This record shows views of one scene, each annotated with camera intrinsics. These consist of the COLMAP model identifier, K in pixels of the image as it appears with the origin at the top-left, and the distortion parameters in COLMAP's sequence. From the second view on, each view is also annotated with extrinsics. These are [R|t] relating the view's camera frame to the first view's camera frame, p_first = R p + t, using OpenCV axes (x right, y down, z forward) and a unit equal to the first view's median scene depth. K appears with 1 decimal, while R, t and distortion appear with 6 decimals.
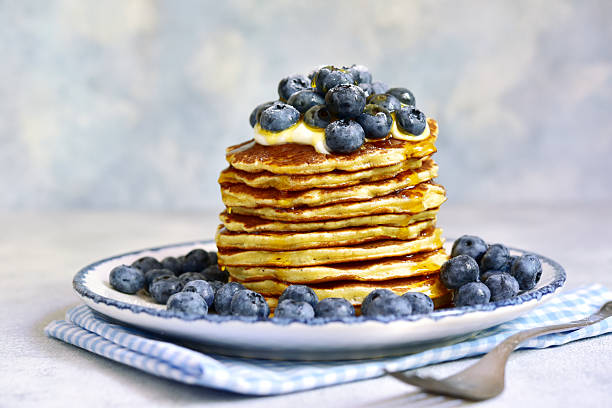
lens RADIAL K [[1343.8, 0, 301.8], [0, 1343.8, 203.8], [0, 0, 1]] dist [0.173572, 0.000000]
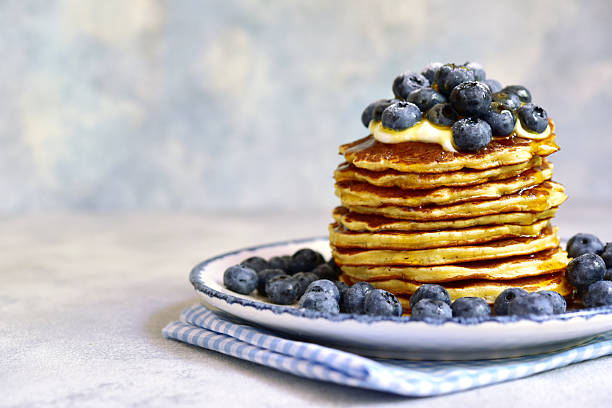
lens RADIAL K [[1343.8, 0, 304.7], [0, 1343.8, 200.2], [0, 0, 1]] dist [0.173572, 0.000000]
pose [[0.998972, -0.005037, 0.045049, -0.134163], [0.005152, 0.999984, -0.002450, 0.000317], [-0.045036, 0.002679, 0.998982, 0.012150]]
